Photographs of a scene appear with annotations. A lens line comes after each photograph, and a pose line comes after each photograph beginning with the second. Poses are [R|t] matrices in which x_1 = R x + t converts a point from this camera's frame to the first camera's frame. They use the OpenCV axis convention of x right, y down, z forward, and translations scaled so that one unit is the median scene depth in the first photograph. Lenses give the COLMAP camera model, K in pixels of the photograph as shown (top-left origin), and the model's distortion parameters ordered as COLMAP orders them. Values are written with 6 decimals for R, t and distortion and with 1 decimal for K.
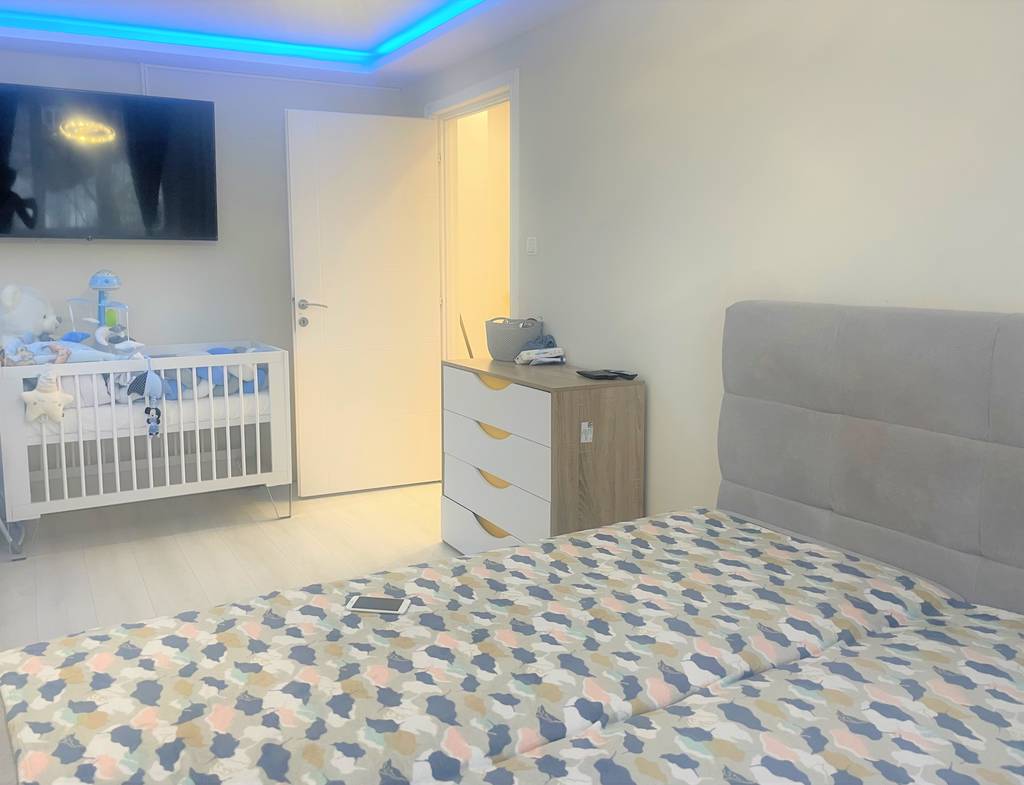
lens RADIAL K [[833.2, 0, 482.9], [0, 833.2, 354.5], [0, 0, 1]] dist [0.079796, -0.111705]
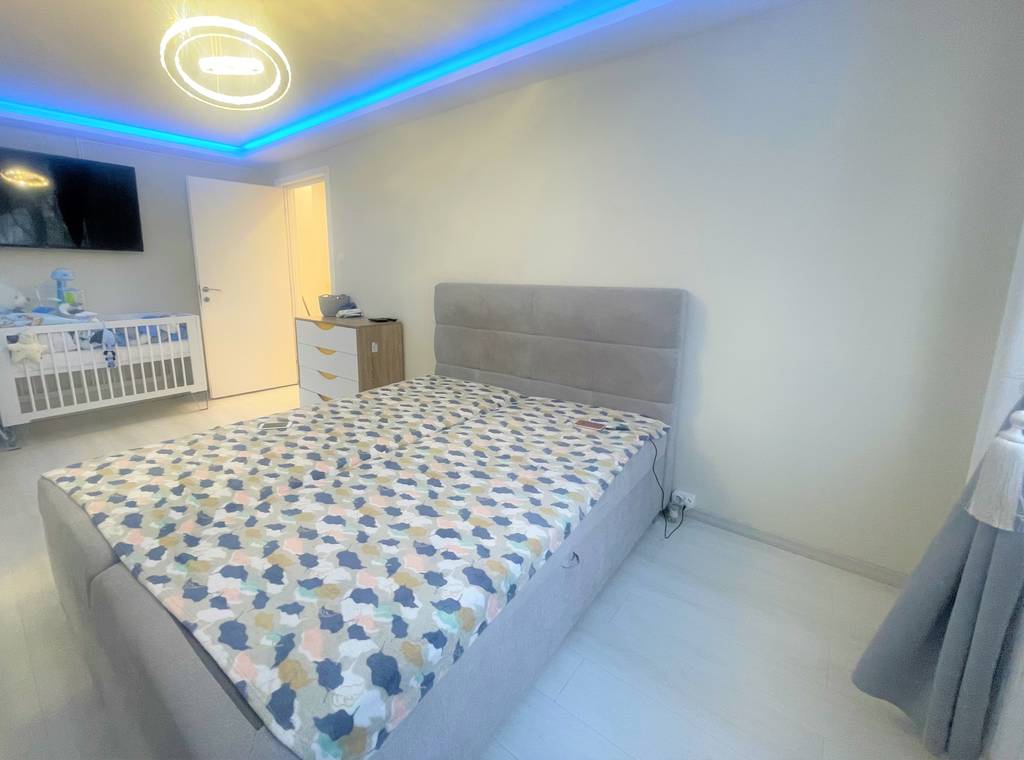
lens RADIAL K [[434.1, 0, 490.6], [0, 434.1, 354.5], [0, 0, 1]] dist [-0.000737, 0.000953]
pose [[0.925719, -0.061194, 0.373230, -0.019302], [0.032928, 0.996117, 0.081651, 0.044865], [-0.376777, -0.063296, 0.924139, -0.164880]]
